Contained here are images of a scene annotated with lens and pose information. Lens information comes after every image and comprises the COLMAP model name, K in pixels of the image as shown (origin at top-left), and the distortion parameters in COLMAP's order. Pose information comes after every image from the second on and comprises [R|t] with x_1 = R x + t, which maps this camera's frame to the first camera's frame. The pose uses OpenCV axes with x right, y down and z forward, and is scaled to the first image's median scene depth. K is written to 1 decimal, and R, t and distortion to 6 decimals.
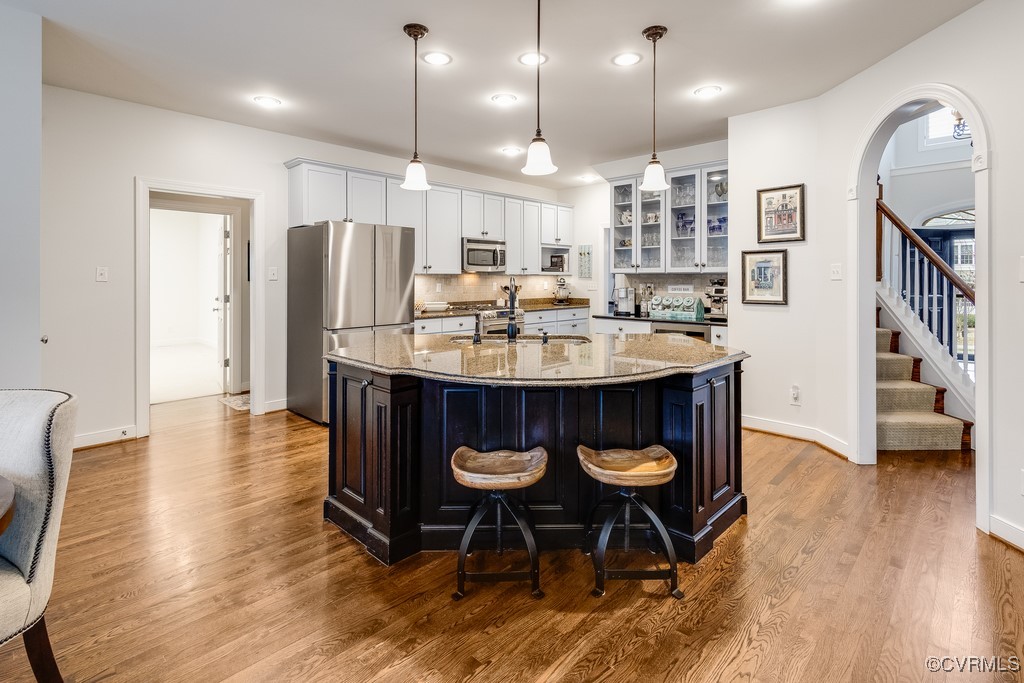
lens RADIAL K [[493.8, 0, 530.7], [0, 493.8, 273.1], [0, 0, 1]] dist [0.000175, -0.000270]
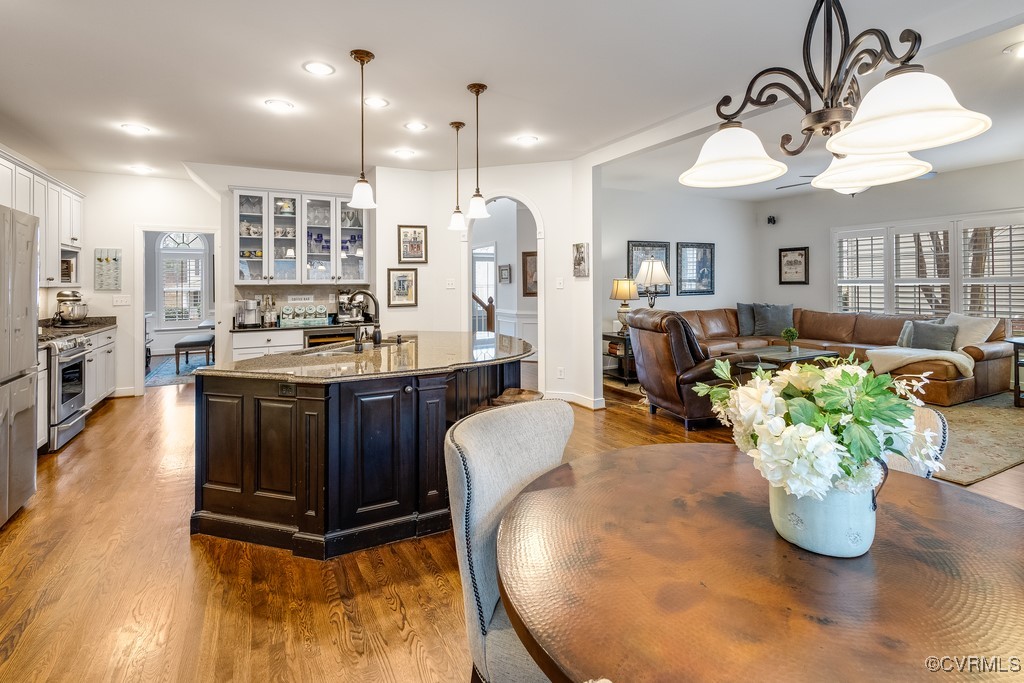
lens RADIAL K [[488.5, 0, 511.9], [0, 488.5, 273.2], [0, 0, 1]] dist [0.003547, 0.000755]
pose [[0.331345, 0.016964, 0.943357, -0.586221], [-0.001598, 0.999847, -0.017419, -0.007104], [-0.943508, 0.004264, 0.331321, 0.192172]]
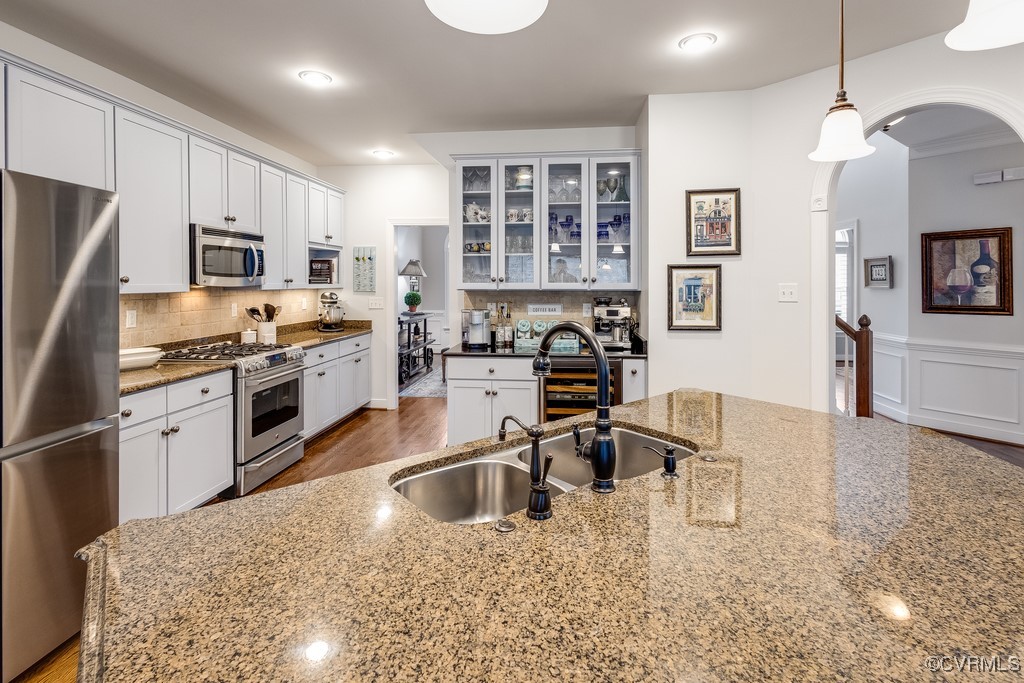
lens RADIAL K [[481.9, 0, 515.2], [0, 481.9, 280.8], [0, 0, 1]] dist [0.002379, 0.000411]
pose [[0.800750, 0.001264, 0.598997, -0.195101], [-0.006404, 0.999959, 0.006451, -0.018144], [-0.598964, -0.009002, 0.800725, 0.424079]]
